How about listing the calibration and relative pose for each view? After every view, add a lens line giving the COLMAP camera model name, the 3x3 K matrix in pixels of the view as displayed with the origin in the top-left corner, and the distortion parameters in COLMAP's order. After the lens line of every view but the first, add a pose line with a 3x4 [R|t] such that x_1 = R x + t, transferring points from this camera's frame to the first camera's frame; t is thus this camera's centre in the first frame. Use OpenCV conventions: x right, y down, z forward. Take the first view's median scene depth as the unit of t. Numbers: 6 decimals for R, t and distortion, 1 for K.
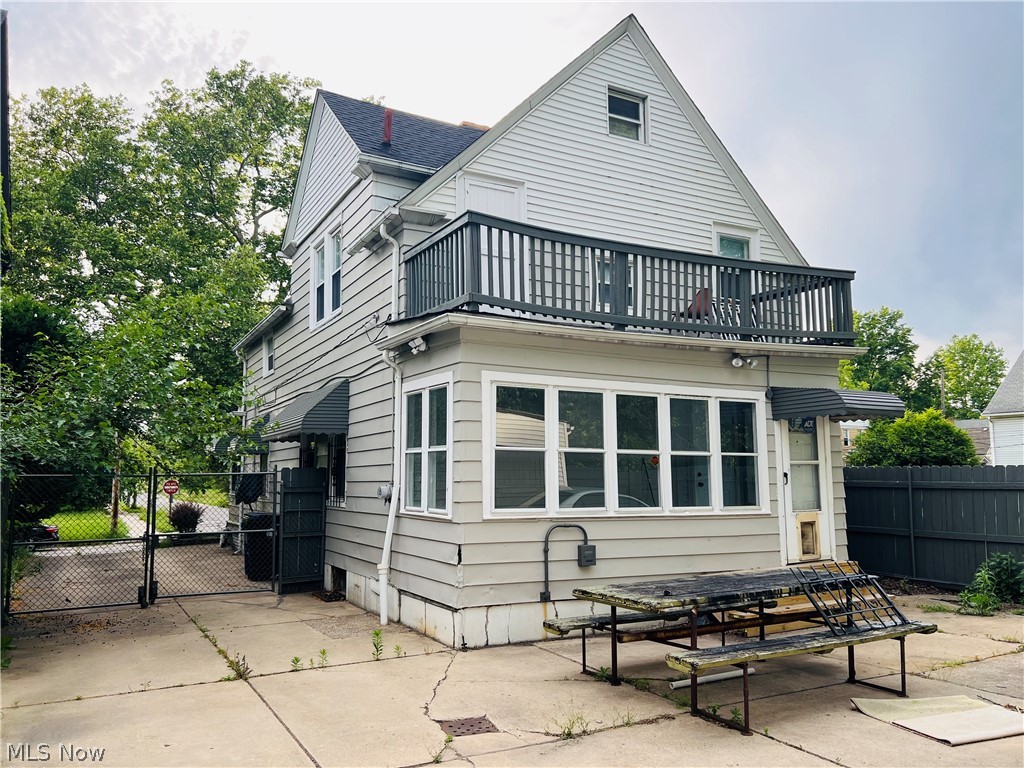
lens RADIAL K [[772.4, 0, 513.4], [0, 772.4, 384.7], [0, 0, 1]] dist [0.048711, -0.038593]
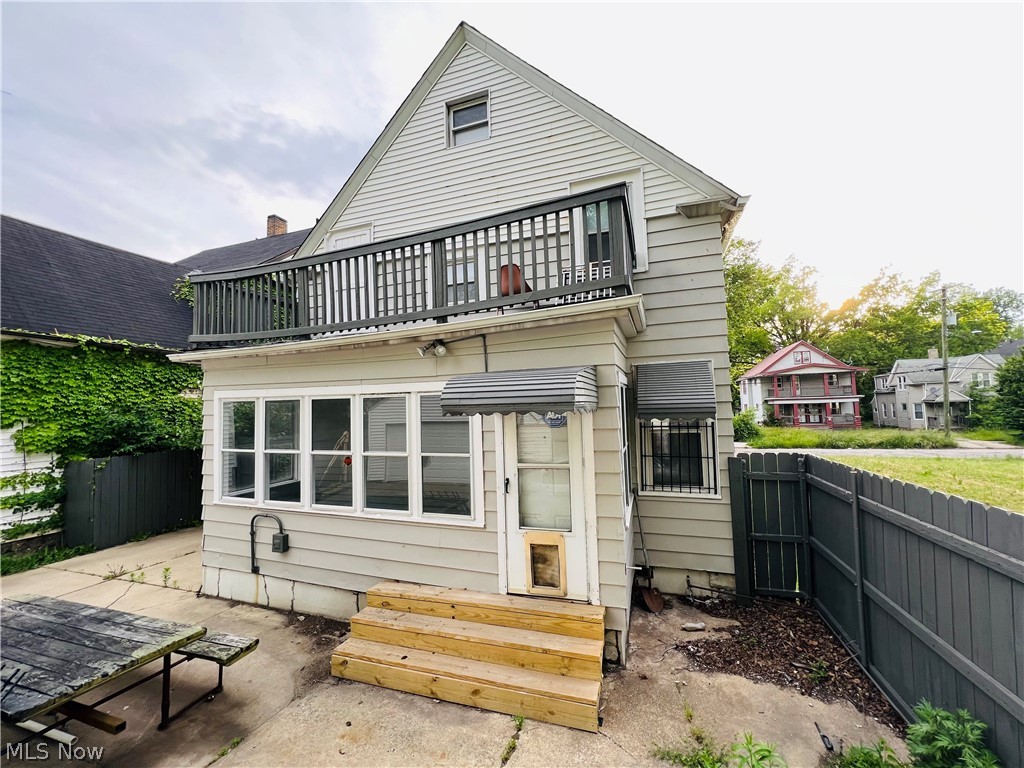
lens RADIAL K [[410.5, 0, 511.1], [0, 410.5, 384.1], [0, 0, 1]] dist [-0.002156, 0.001286]
pose [[0.675105, -0.058052, -0.735434, 0.704691], [0.109403, 0.993754, 0.021986, 0.008683], [0.729564, -0.095302, 0.677240, 0.767007]]
